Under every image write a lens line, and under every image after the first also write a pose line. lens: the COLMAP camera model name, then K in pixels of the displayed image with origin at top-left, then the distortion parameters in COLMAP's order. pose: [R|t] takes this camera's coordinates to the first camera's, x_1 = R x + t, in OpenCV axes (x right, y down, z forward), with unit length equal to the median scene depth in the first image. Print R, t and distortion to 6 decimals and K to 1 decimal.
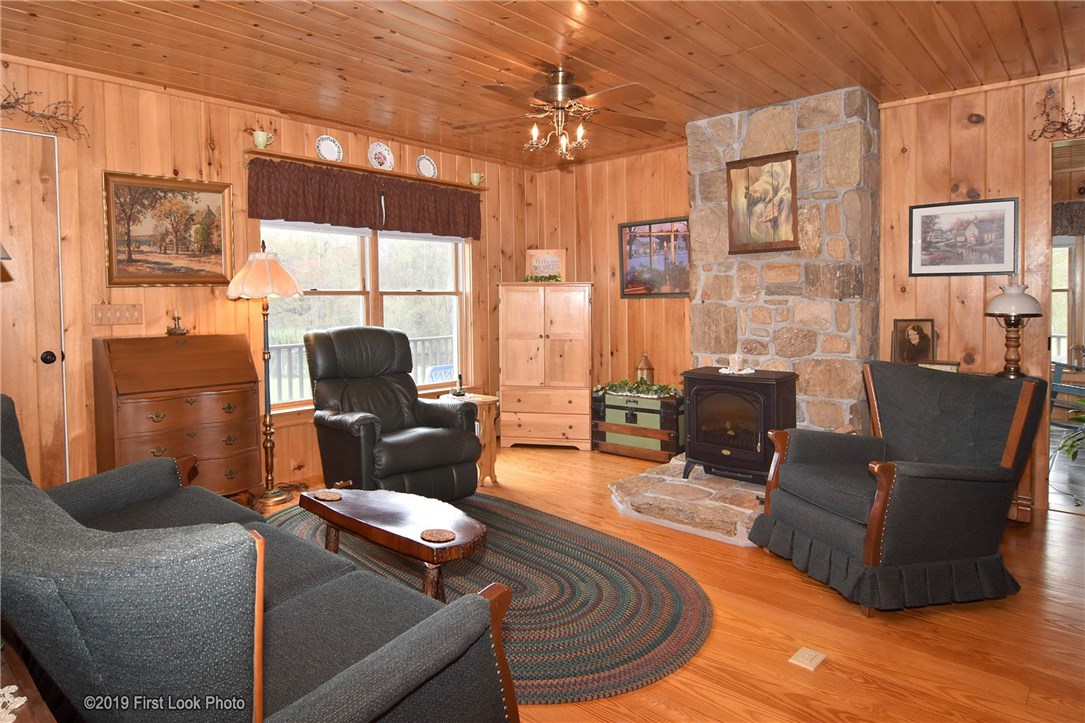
lens RADIAL K [[574.1, 0, 498.1], [0, 574.1, 358.1], [0, 0, 1]] dist [-0.017832, -0.000941]
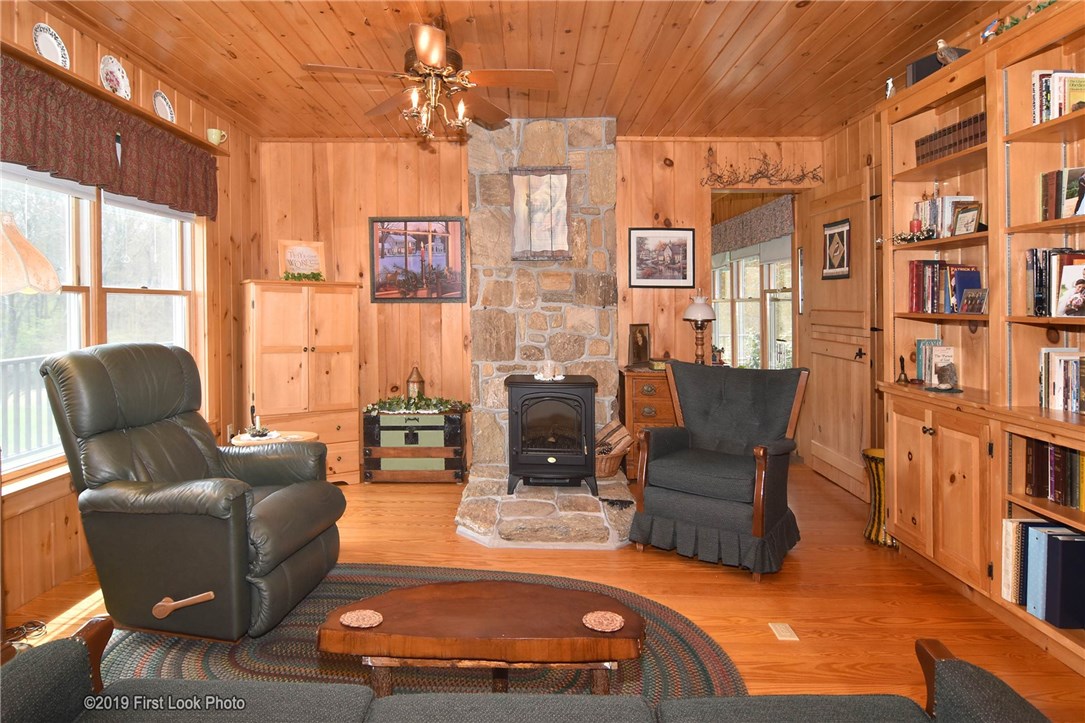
lens RADIAL K [[621.9, 0, 478.3], [0, 621.9, 349.3], [0, 0, 1]] dist [-0.017547, -0.000455]
pose [[0.770411, -0.033170, 0.636684, -0.335457], [0.051143, 0.998643, -0.009858, -0.020078], [-0.635493, 0.040156, 0.771062, 0.217434]]
